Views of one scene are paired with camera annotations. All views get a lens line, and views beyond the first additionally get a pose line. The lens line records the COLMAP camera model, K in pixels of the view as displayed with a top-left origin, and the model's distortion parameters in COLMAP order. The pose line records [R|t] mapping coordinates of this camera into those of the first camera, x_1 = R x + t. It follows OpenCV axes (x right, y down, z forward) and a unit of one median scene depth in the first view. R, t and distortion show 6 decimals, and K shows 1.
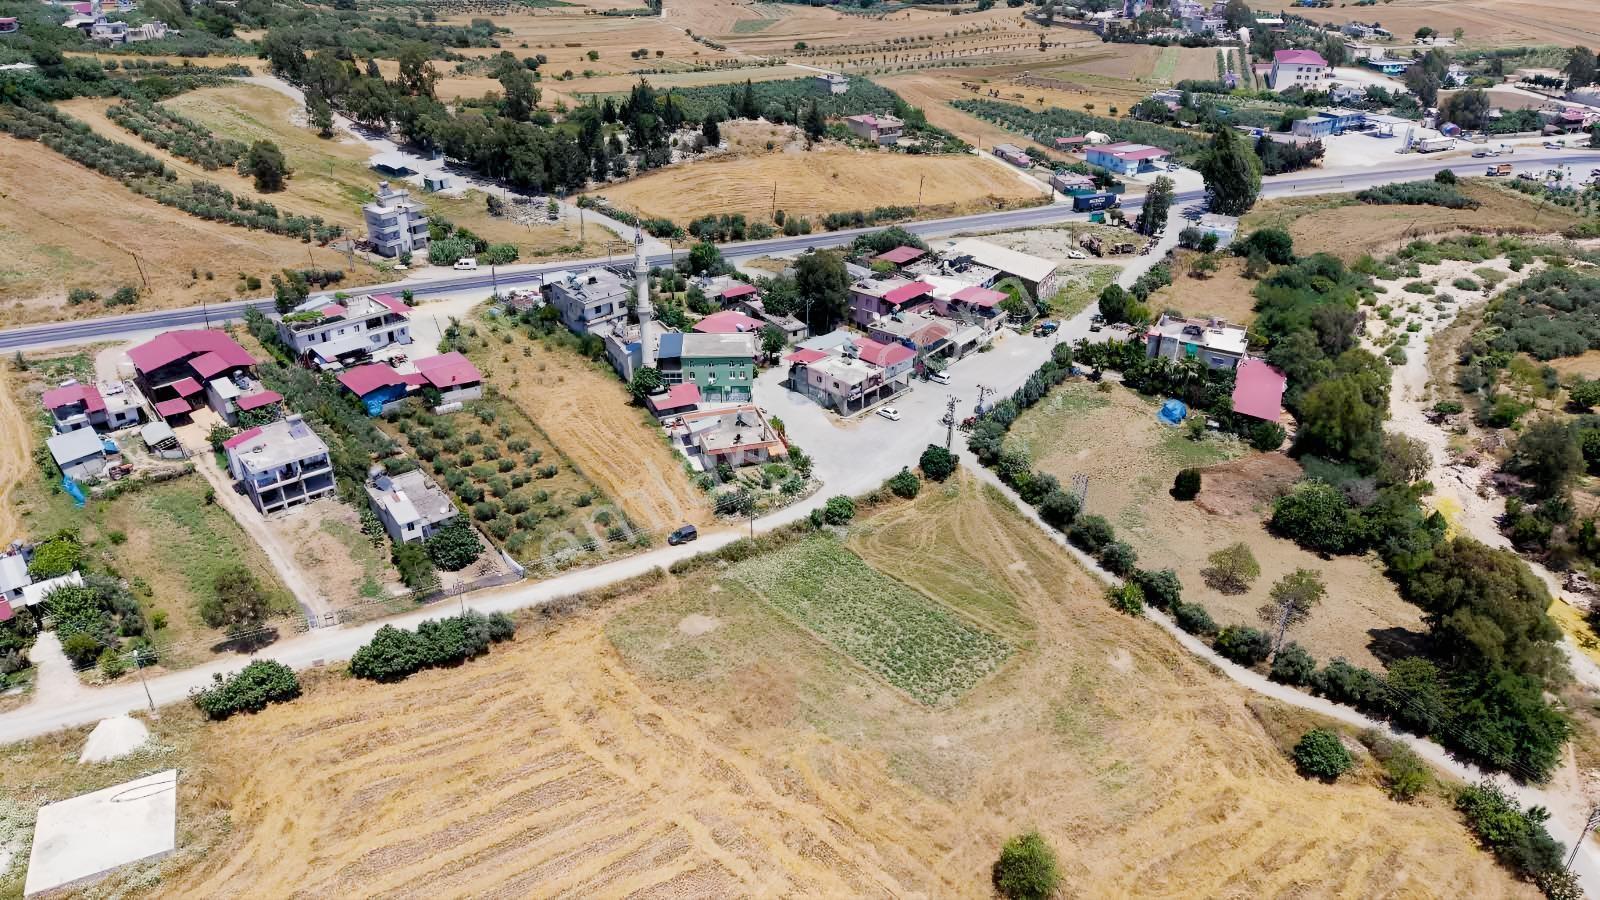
lens RADIAL K [[1066.0, 0, 799.9], [0, 1066.0, 455.6], [0, 0, 1]] dist [0.031268, -0.031907]
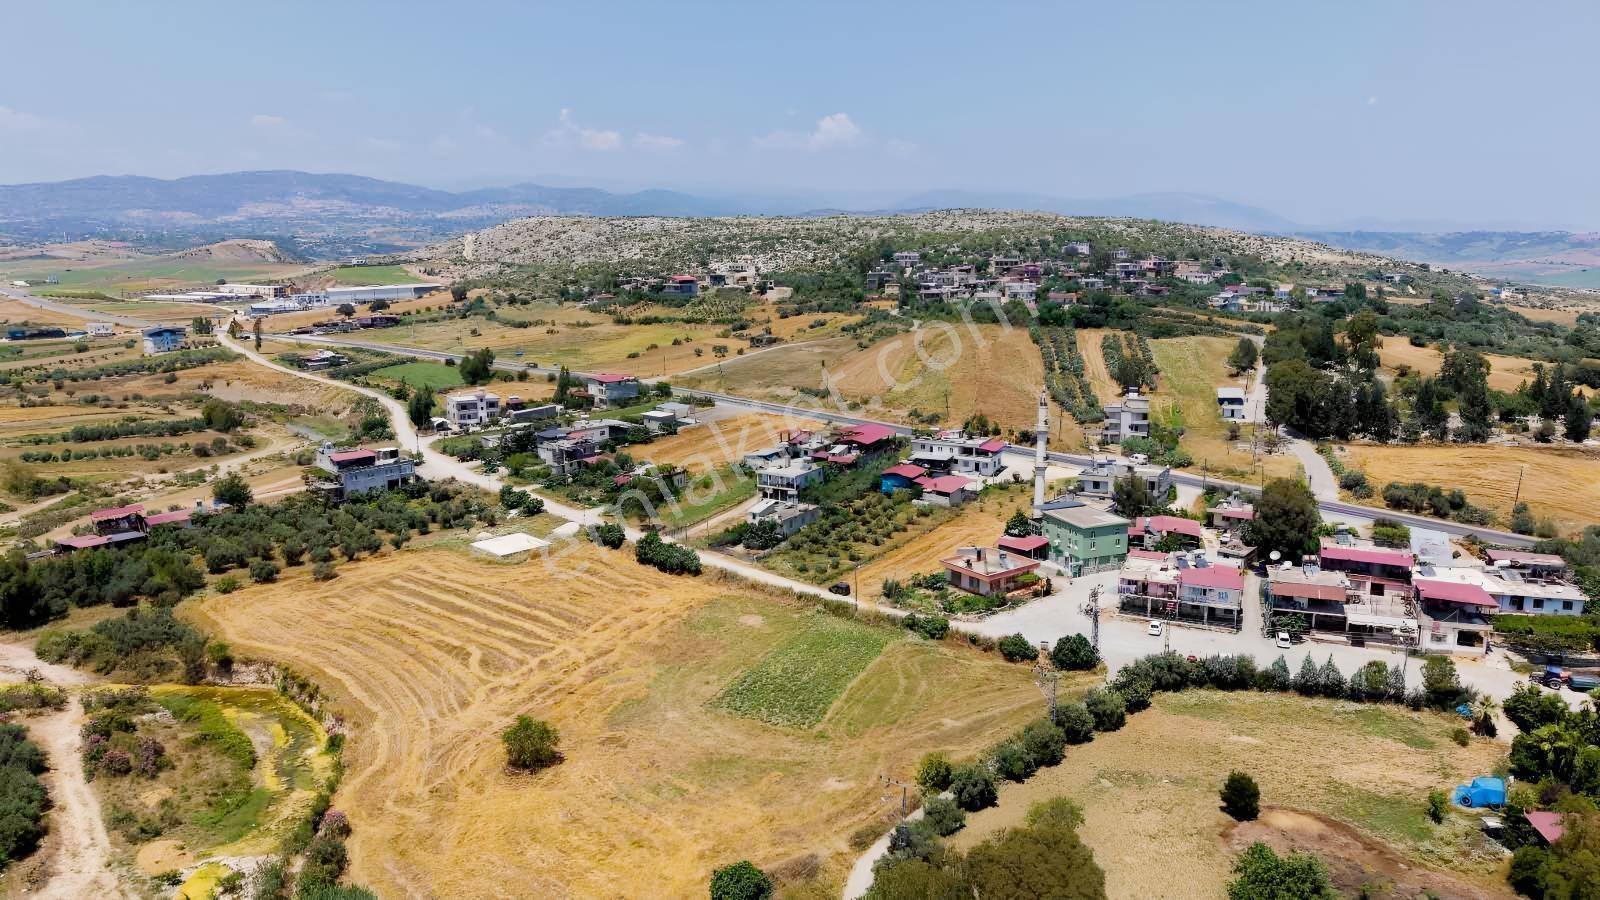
lens RADIAL K [[1066.0, 0, 799.9], [0, 1066.0, 455.6], [0, 0, 1]] dist [0.031268, -0.031907]
pose [[0.322622, 0.179610, -0.929330, 0.857621], [-0.448131, 0.893803, 0.017172, -0.054834], [0.833722, 0.410922, 0.368850, 0.383278]]
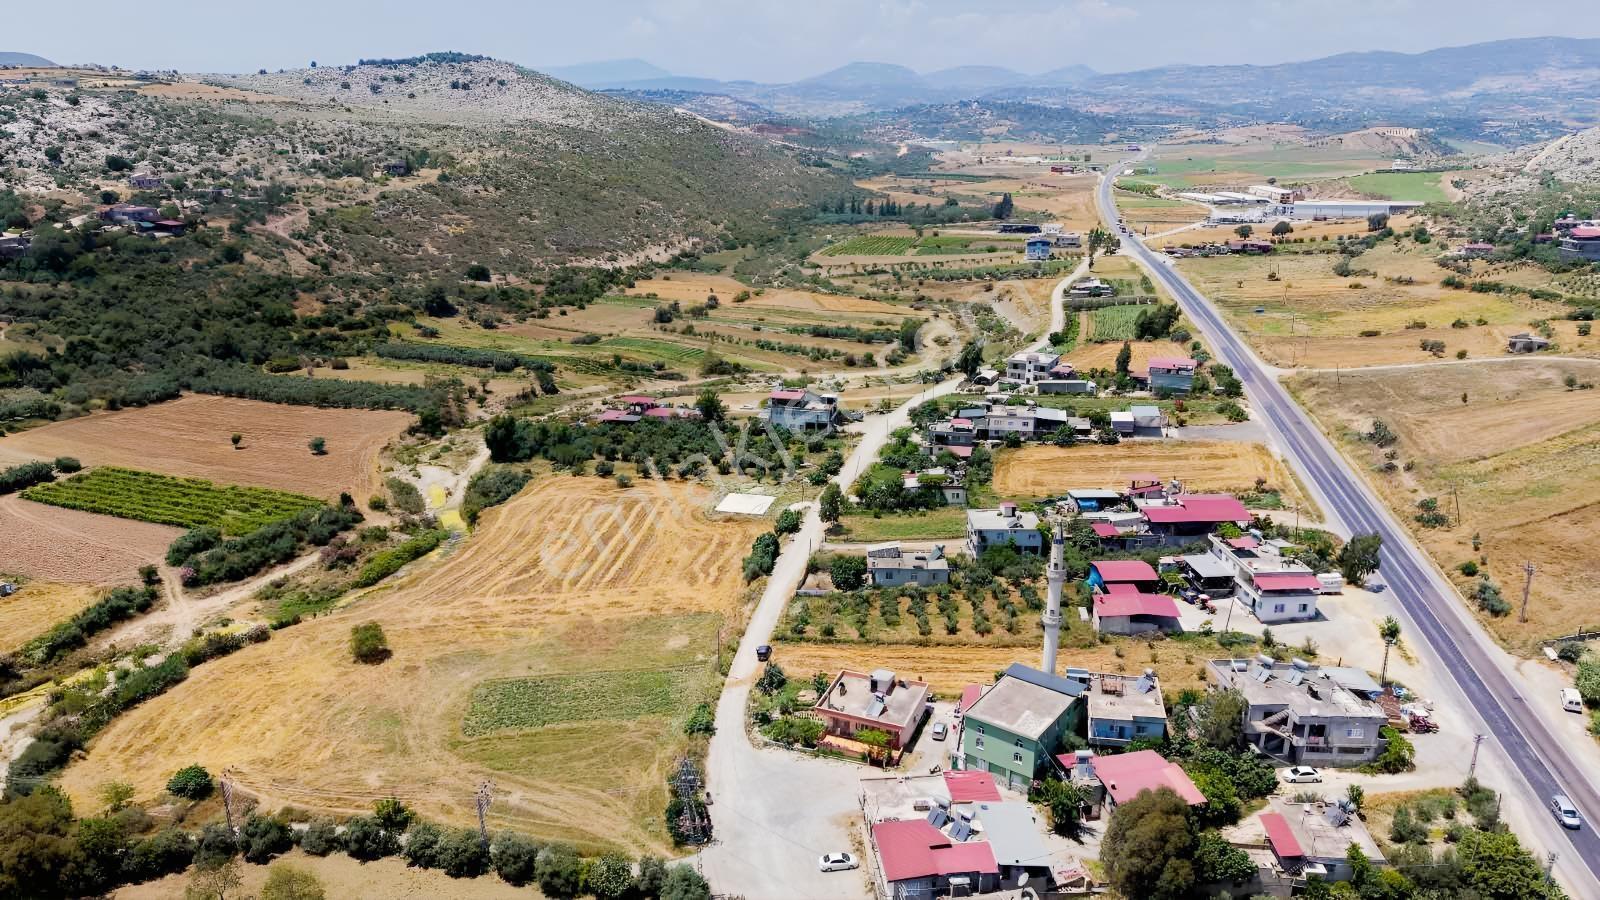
lens RADIAL K [[1066.0, 0, 799.9], [0, 1066.0, 455.6], [0, 0, 1]] dist [0.031268, -0.031907]
pose [[-0.645218, 0.224826, -0.730169, 0.579629], [-0.370219, 0.744005, 0.556232, -0.650537], [0.668305, 0.629213, -0.396811, 1.171200]]
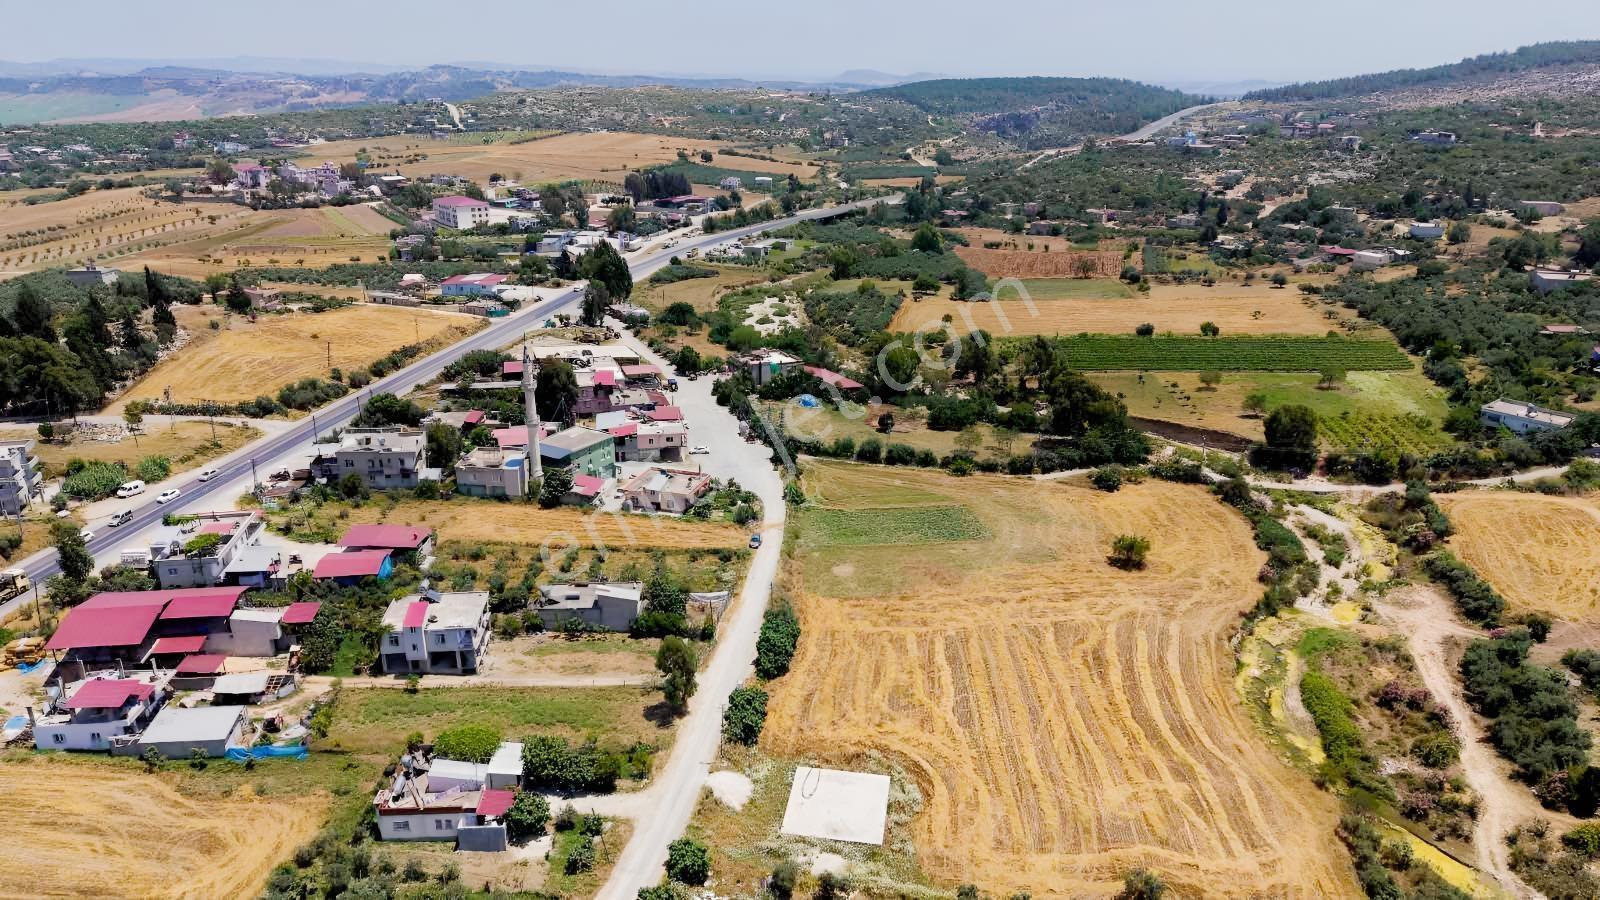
lens RADIAL K [[1066.0, 0, 799.9], [0, 1066.0, 455.6], [0, 0, 1]] dist [0.031268, -0.031907]
pose [[0.576320, -0.284235, 0.766202, -0.895346], [0.389341, 0.919823, 0.048370, -0.052505], [-0.718518, 0.270437, 0.640777, 0.094099]]
